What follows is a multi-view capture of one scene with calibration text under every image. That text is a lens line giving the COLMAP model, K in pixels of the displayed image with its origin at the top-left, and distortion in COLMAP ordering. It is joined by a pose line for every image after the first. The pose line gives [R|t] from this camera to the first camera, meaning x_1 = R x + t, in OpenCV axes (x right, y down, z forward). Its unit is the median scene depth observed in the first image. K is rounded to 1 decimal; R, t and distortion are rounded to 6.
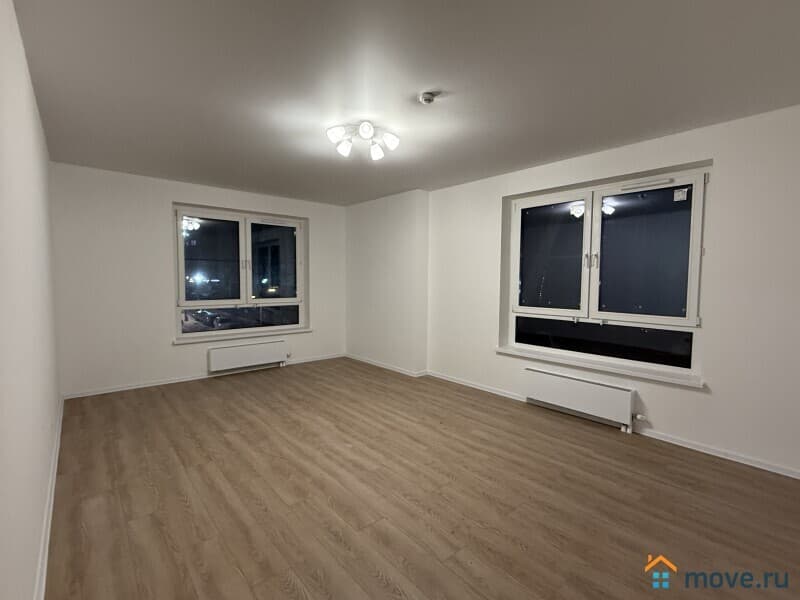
lens RADIAL K [[390.8, 0, 400.7], [0, 390.8, 296.8], [0, 0, 1]] dist [0.045218, 0.000446]
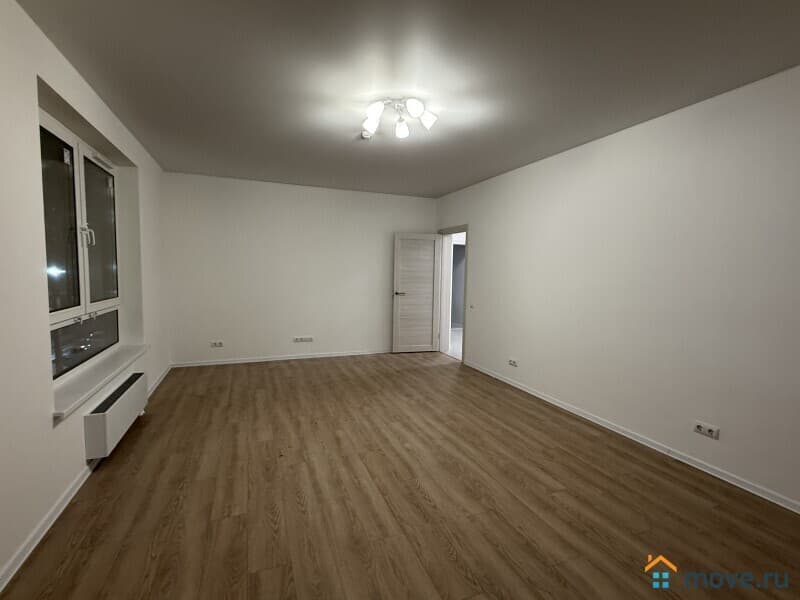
lens RADIAL K [[390.8, 0, 399.5], [0, 390.8, 298.7], [0, 0, 1]] dist [0.045218, 0.000446]
pose [[-0.948543, -0.048795, 0.312865, -0.390539], [-0.010616, 0.992401, 0.122589, -0.089705], [-0.316470, 0.112960, -0.941853, 1.850911]]
